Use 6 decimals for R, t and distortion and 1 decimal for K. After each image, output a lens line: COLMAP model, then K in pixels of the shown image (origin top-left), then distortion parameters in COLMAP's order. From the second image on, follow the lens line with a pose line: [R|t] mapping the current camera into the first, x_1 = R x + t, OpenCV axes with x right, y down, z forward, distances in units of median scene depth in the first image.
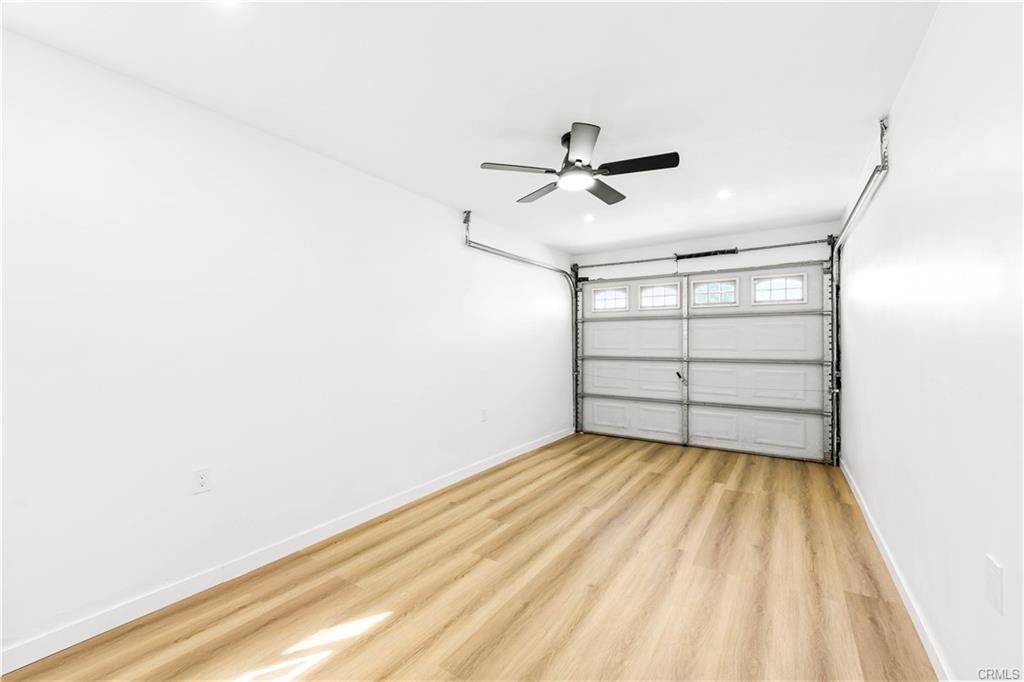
lens RADIAL K [[415.4, 0, 510.6], [0, 415.4, 329.7], [0, 0, 1]] dist [-0.000875, -0.000534]
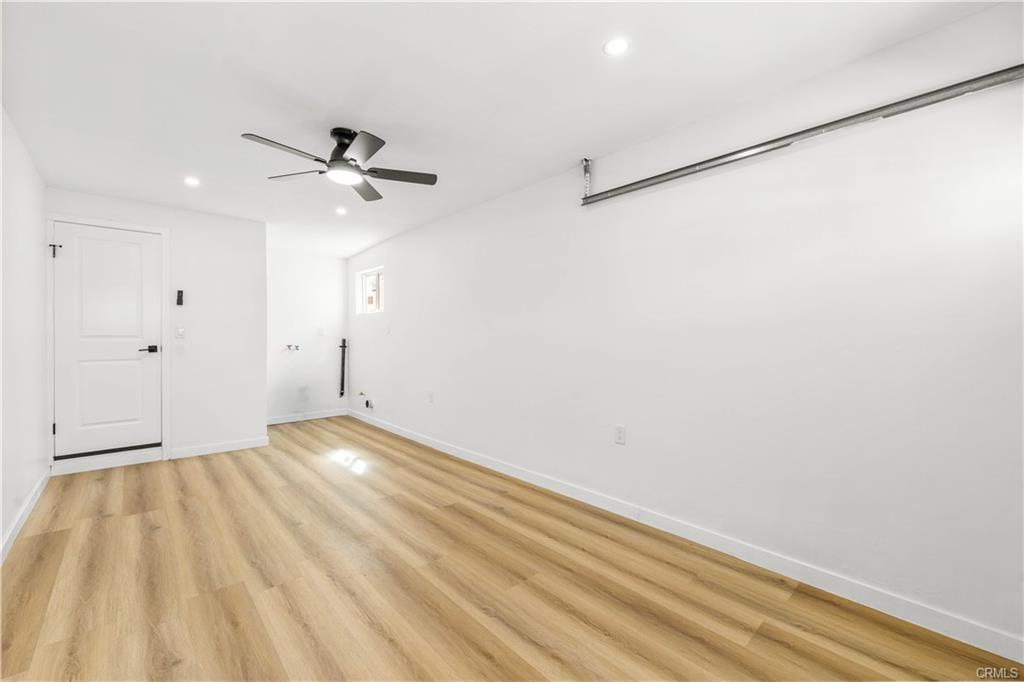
lens RADIAL K [[418.1, 0, 512.0], [0, 418.1, 341.0], [0, 0, 1]] dist [-0.000633, 0.000877]
pose [[-0.240078, 0.013884, -0.970654, 0.897027], [0.032706, 0.999446, 0.006206, 0.055057], [0.970202, -0.030256, -0.240399, 1.385251]]
